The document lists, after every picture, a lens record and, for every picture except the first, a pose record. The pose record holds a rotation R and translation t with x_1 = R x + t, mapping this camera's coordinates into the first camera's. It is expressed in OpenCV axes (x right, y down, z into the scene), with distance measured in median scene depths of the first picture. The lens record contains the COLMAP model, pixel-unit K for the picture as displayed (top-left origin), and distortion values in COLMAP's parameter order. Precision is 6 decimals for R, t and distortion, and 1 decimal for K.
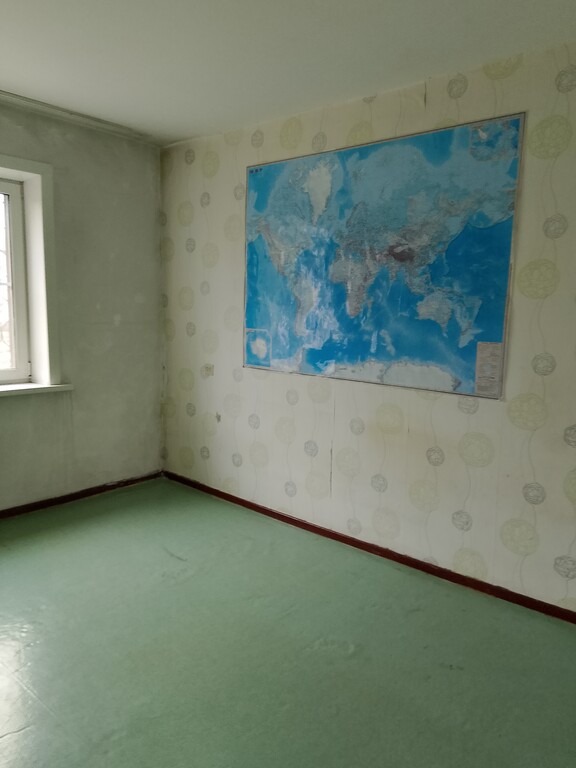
lens RADIAL K [[570.3, 0, 292.7], [0, 570.3, 384.5], [0, 0, 1]] dist [0.081553, -0.066068]
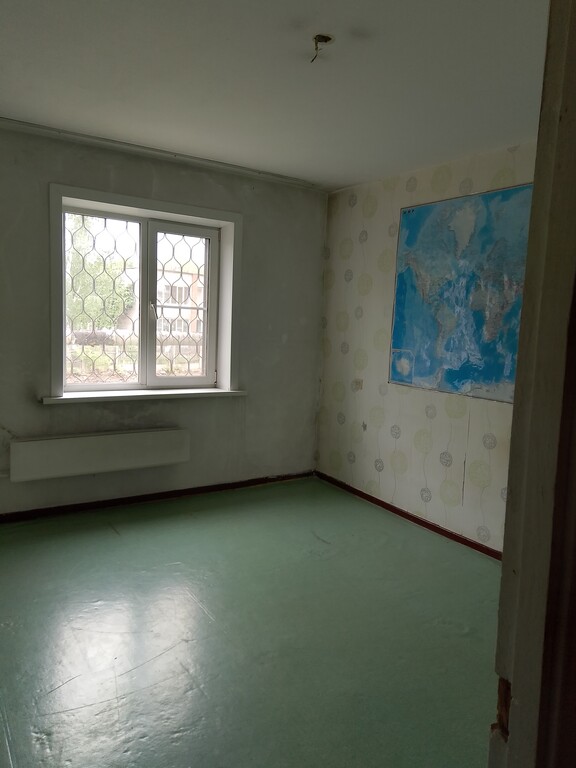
lens RADIAL K [[570.3, 0, 292.7], [0, 570.3, 384.5], [0, 0, 1]] dist [0.081553, -0.066068]
pose [[0.961956, 0.046217, -0.269266, 0.038588], [-0.054226, 0.998278, -0.022379, 0.008941], [0.267768, 0.036128, 0.962806, -0.148218]]
